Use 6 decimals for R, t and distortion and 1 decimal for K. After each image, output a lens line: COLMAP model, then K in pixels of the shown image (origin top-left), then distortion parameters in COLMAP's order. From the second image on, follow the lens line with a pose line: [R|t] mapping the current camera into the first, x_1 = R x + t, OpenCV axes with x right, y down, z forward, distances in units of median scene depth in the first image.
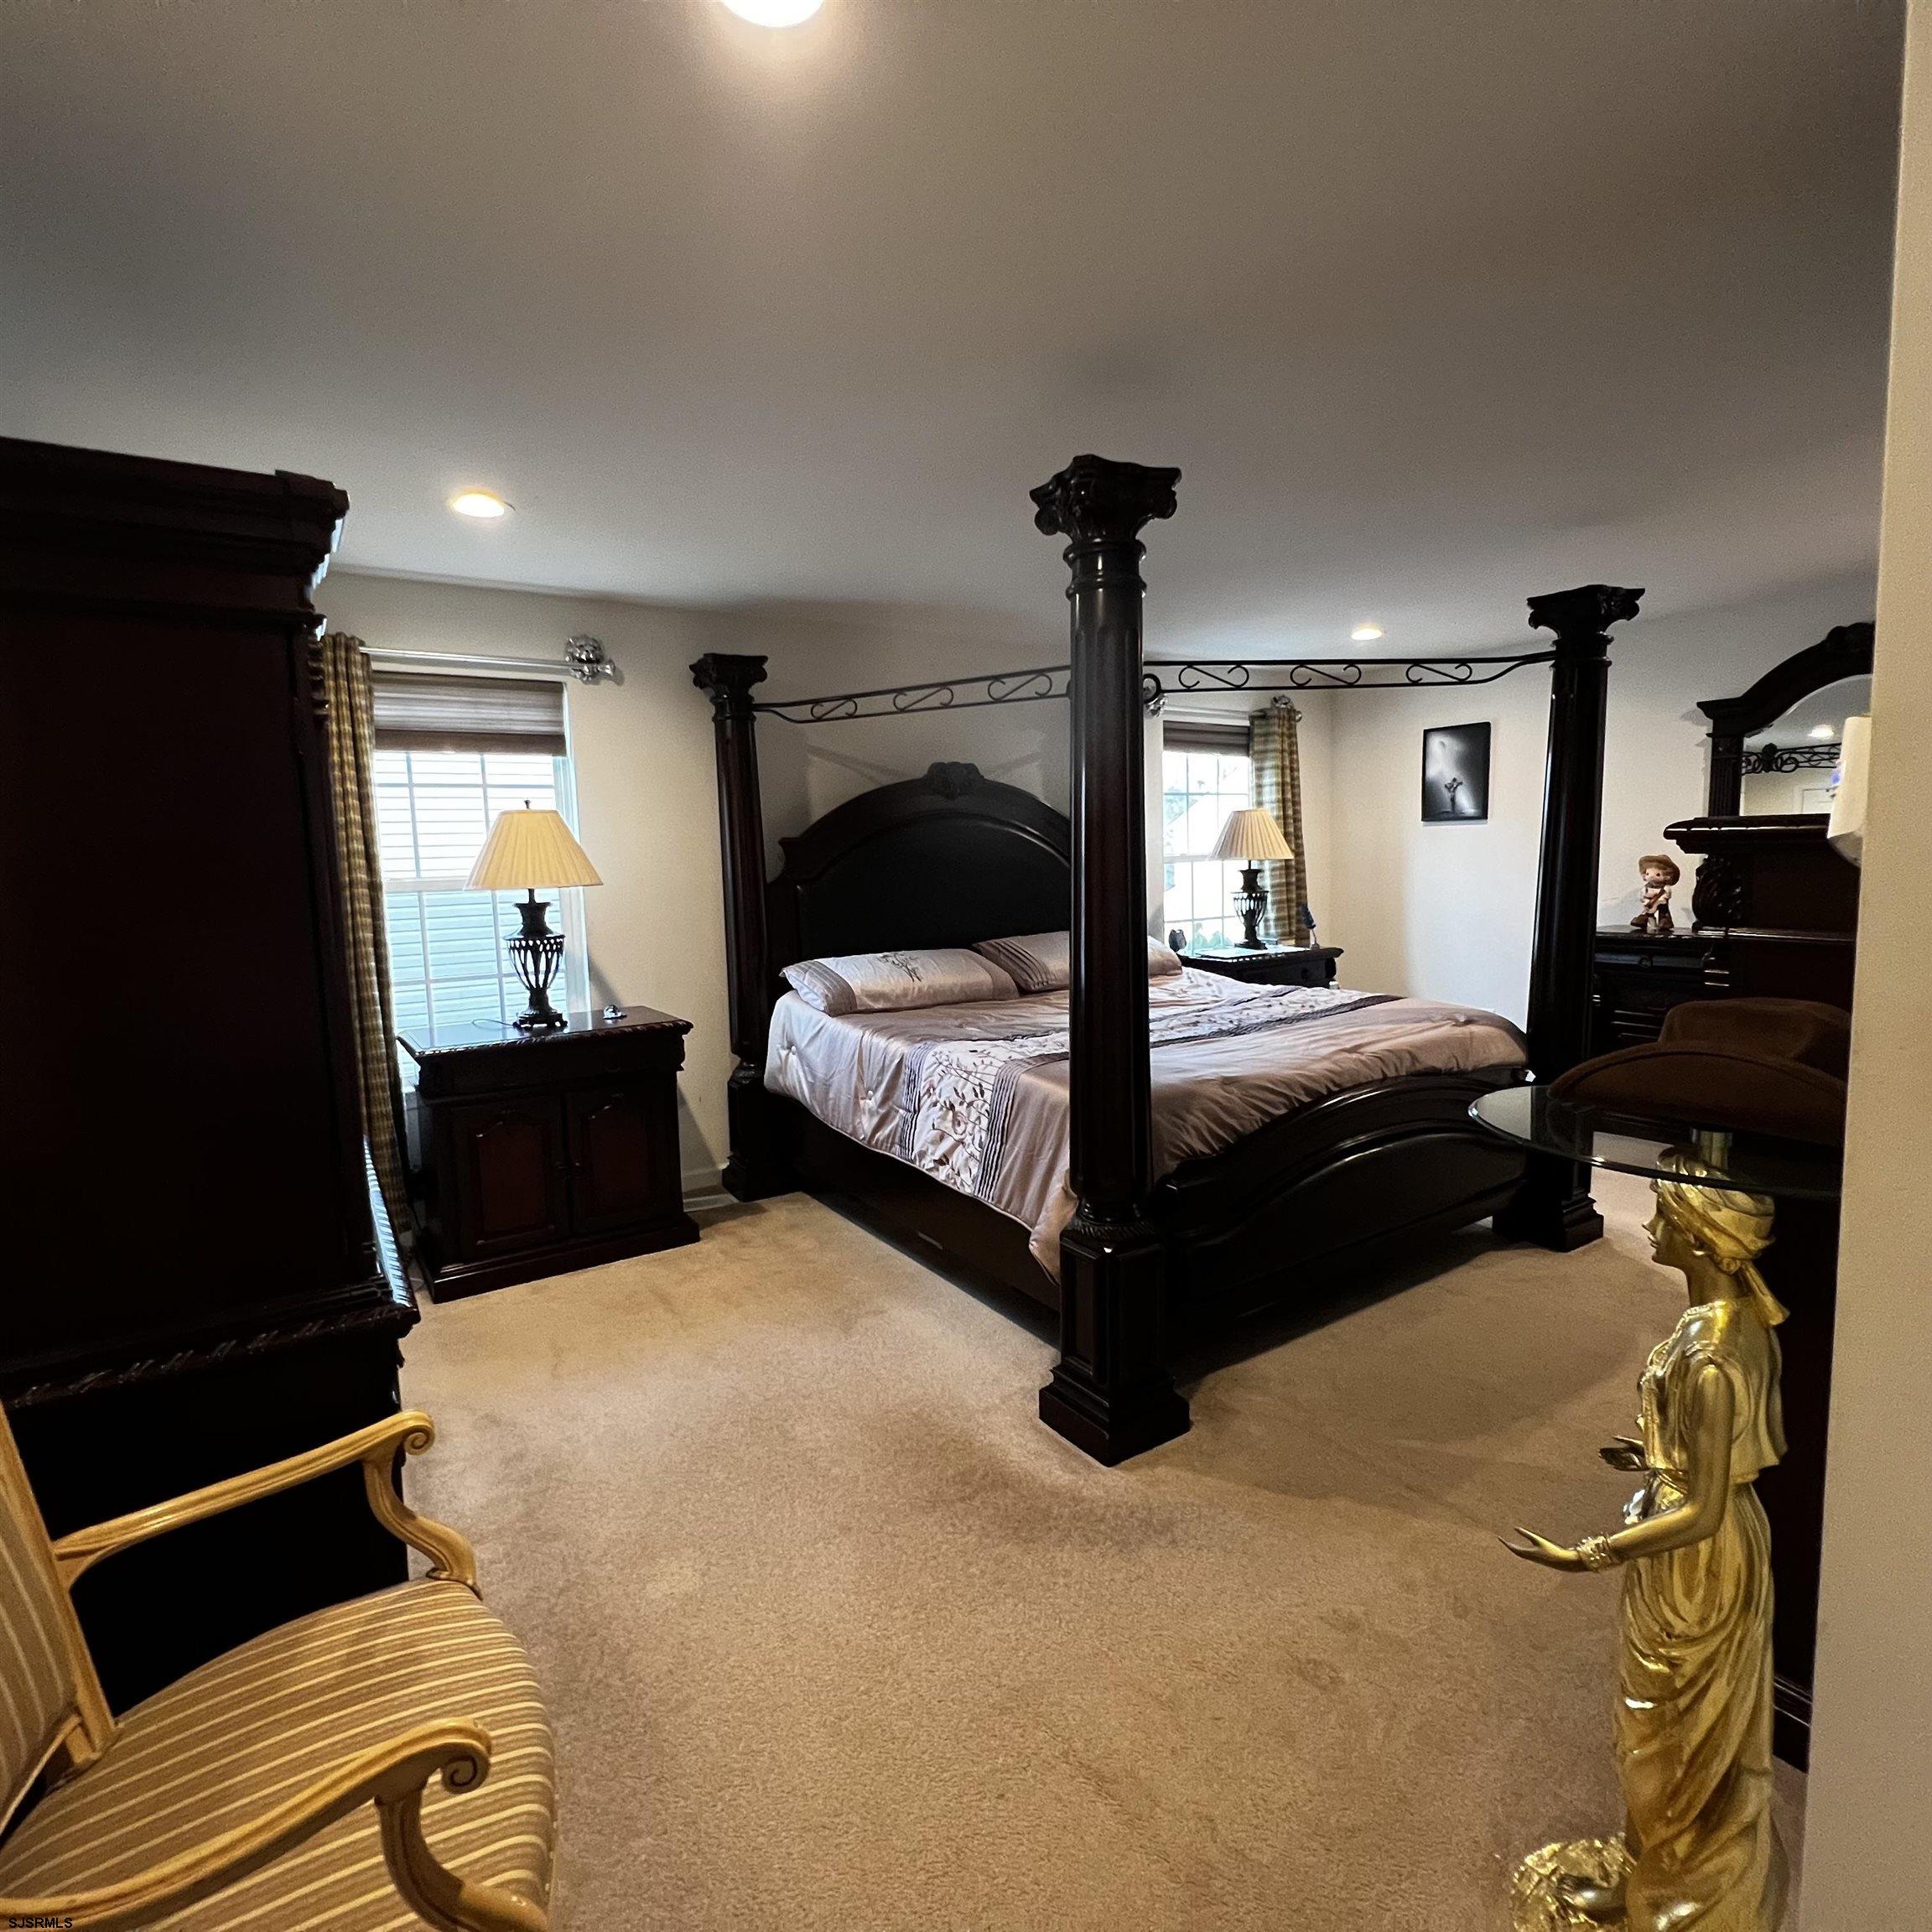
lens RADIAL K [[1031.8, 0, 962.2], [0, 1031.8, 960.9], [0, 0, 1]] dist [-0.005244, 0.002861]
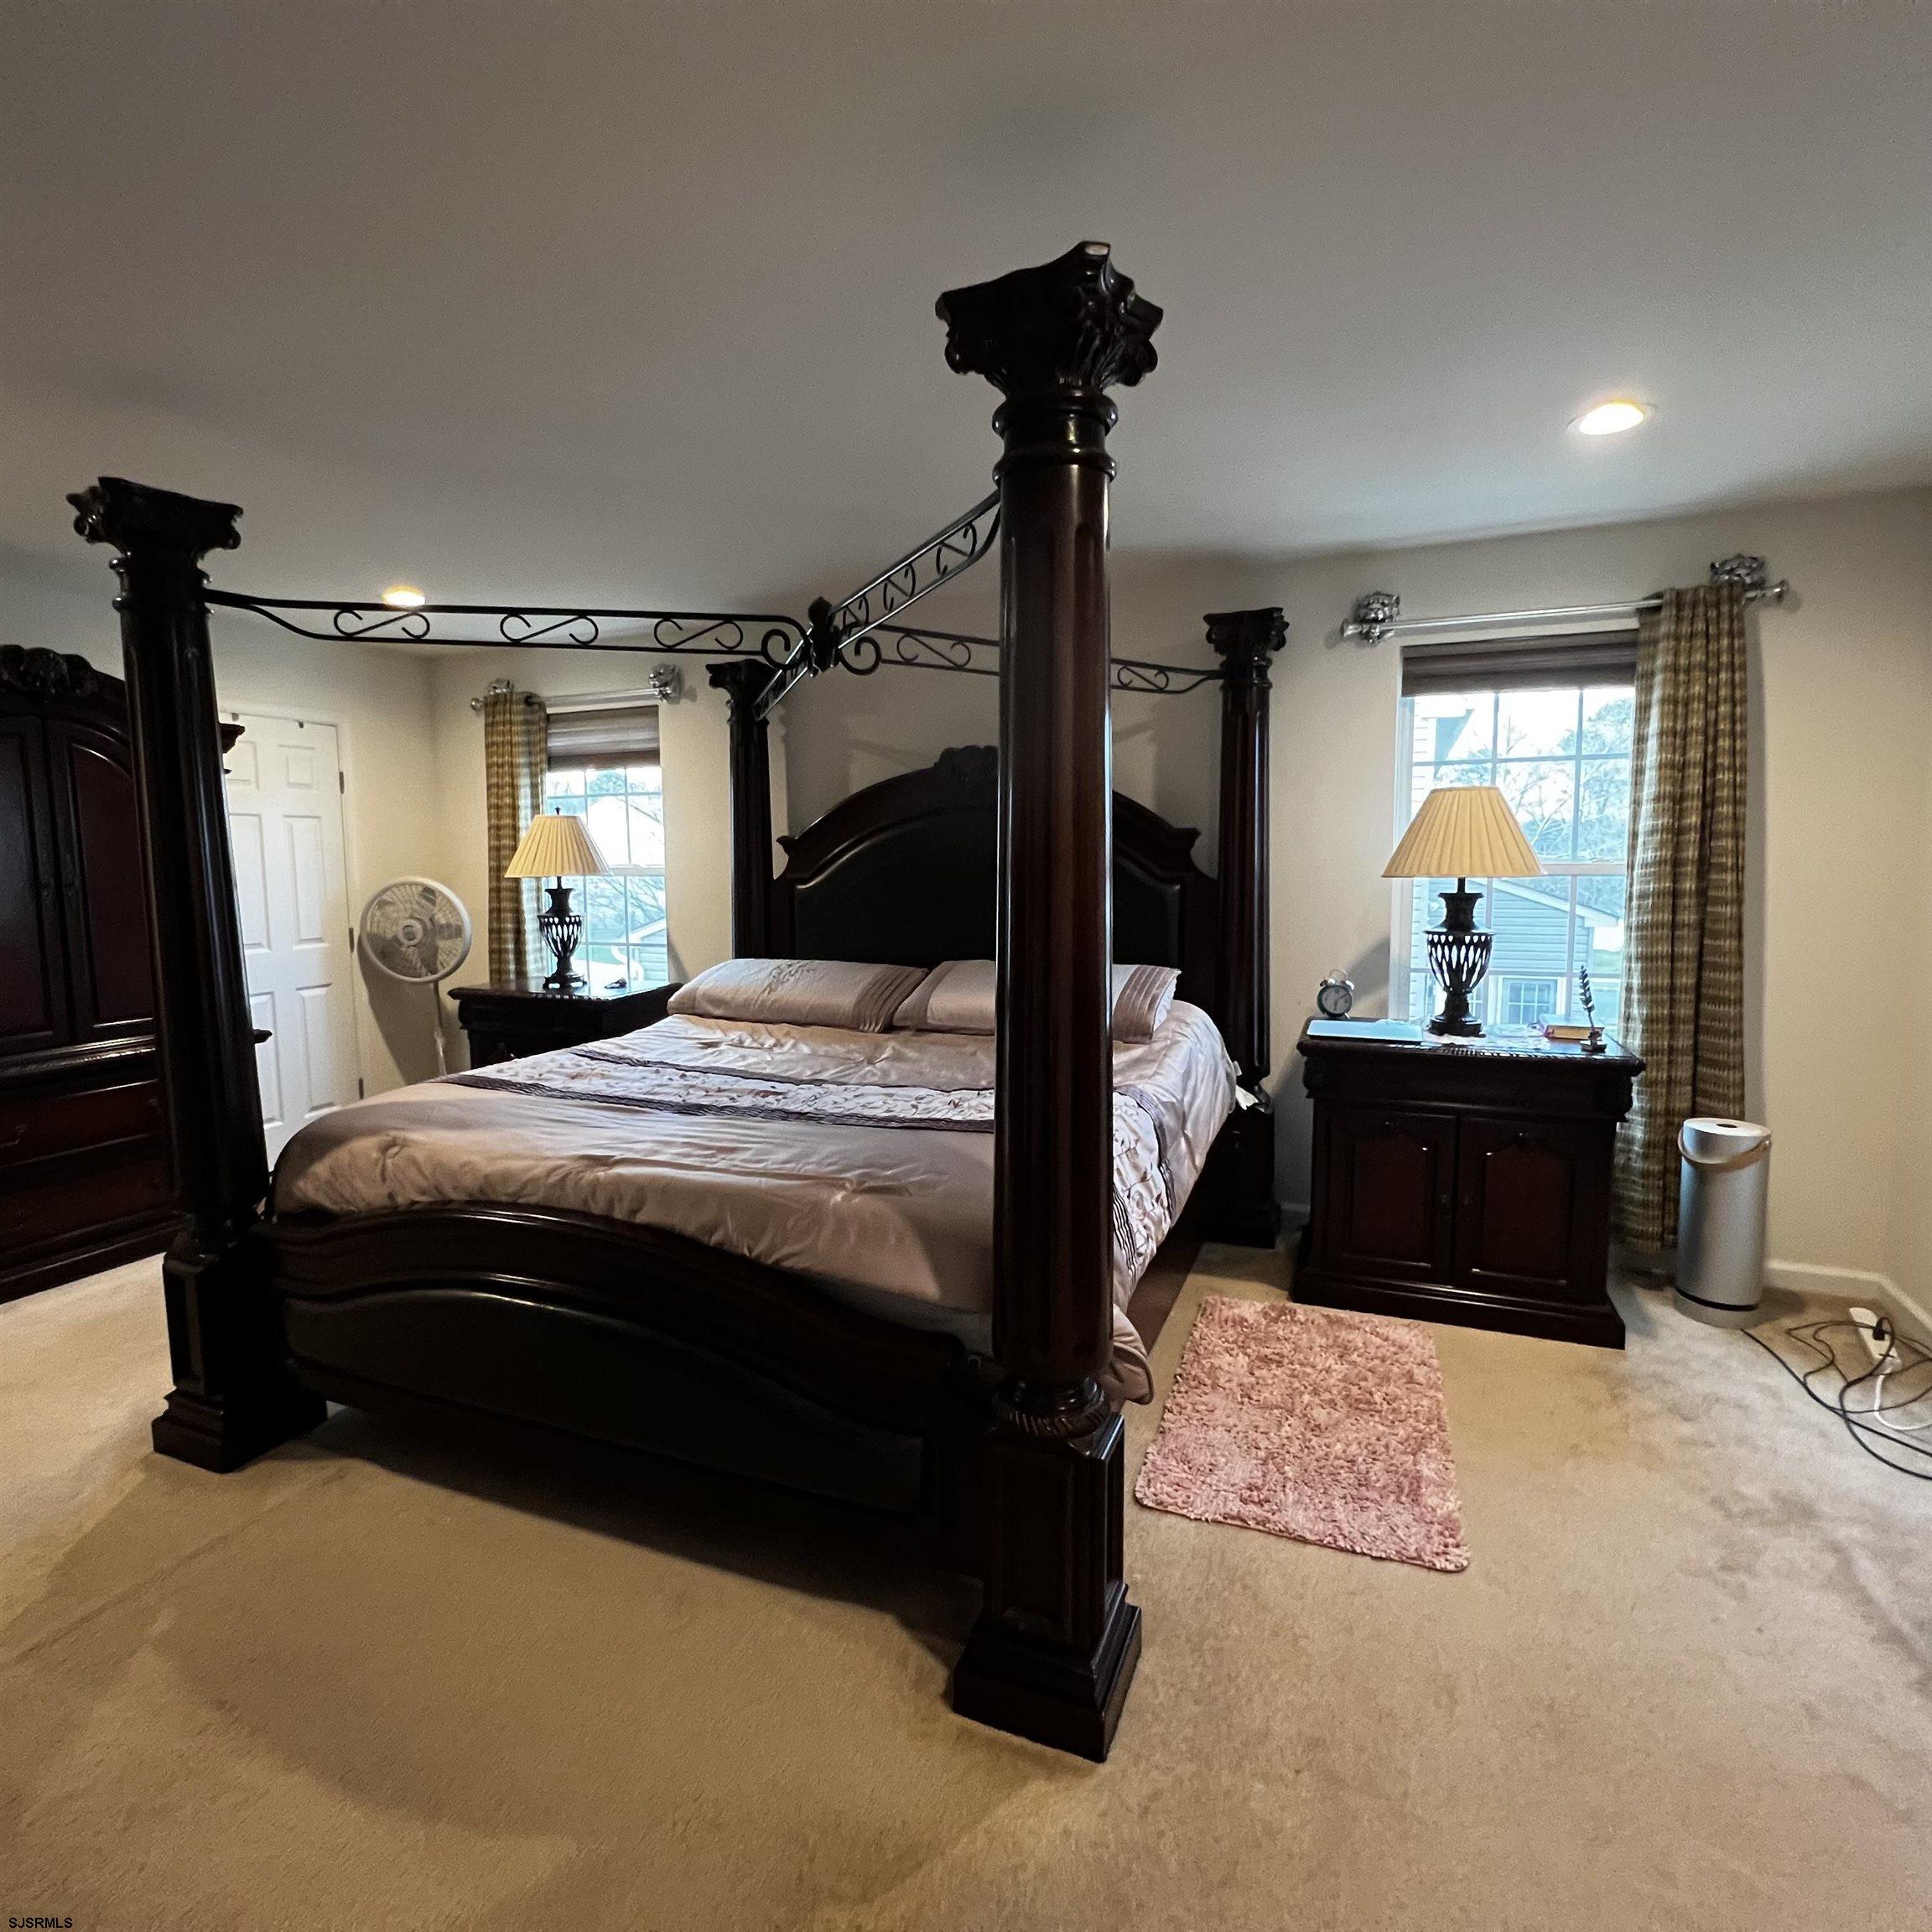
lens RADIAL K [[1031.8, 0, 979.9], [0, 1031.8, 976.9], [0, 0, 1]] dist [-0.005244, 0.002861]
pose [[0.562057, 0.118067, -0.818628, 0.832396], [-0.093440, 0.992487, 0.078988, -0.087297], [0.821804, 0.032097, 0.568866, 0.637433]]
